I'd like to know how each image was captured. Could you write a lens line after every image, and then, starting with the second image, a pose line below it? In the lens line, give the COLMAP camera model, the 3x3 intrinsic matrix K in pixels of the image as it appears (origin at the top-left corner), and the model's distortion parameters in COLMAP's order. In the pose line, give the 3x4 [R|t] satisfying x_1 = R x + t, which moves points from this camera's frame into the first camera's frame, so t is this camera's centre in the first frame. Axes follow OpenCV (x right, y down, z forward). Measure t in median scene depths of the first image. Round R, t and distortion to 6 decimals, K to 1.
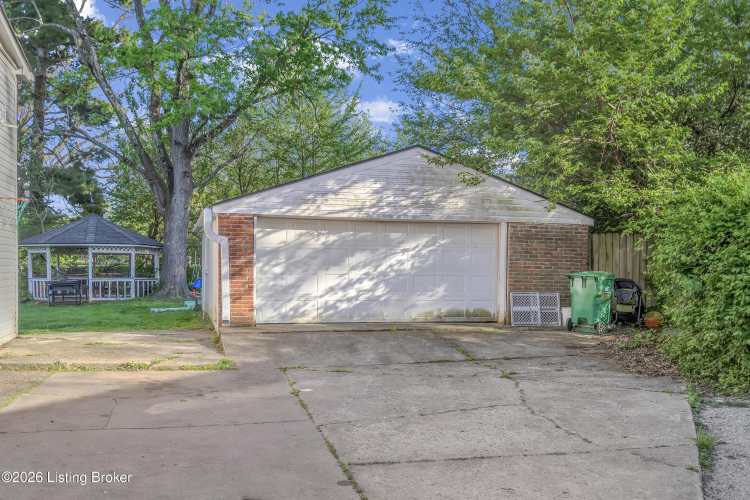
lens RADIAL K [[960.9, 0, 375.0], [0, 960.9, 250.0], [0, 0, 1]] dist [0.007124, -0.000058]
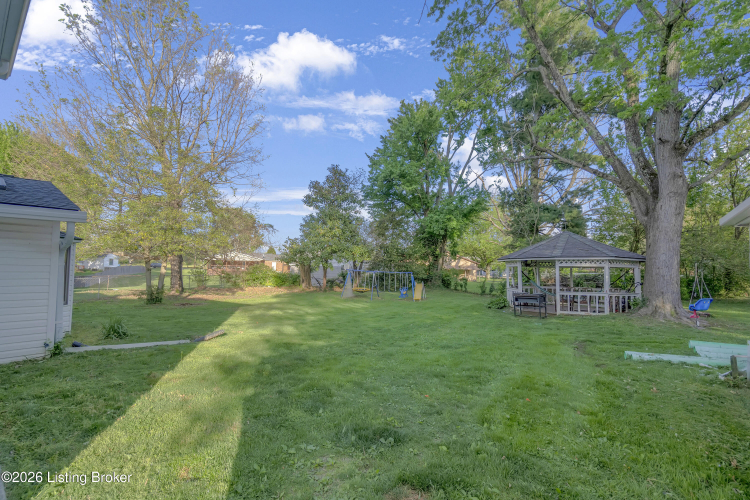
lens RADIAL K [[343.6, 0, 374.9], [0, 343.6, 260.3], [0, 0, 1]] dist [0.000059, 0.000084]
pose [[0.636594, -0.017224, -0.771007, -0.132768], [0.009329, 0.999849, -0.014634, 0.000054], [0.771143, 0.002123, 0.636659, 0.595906]]
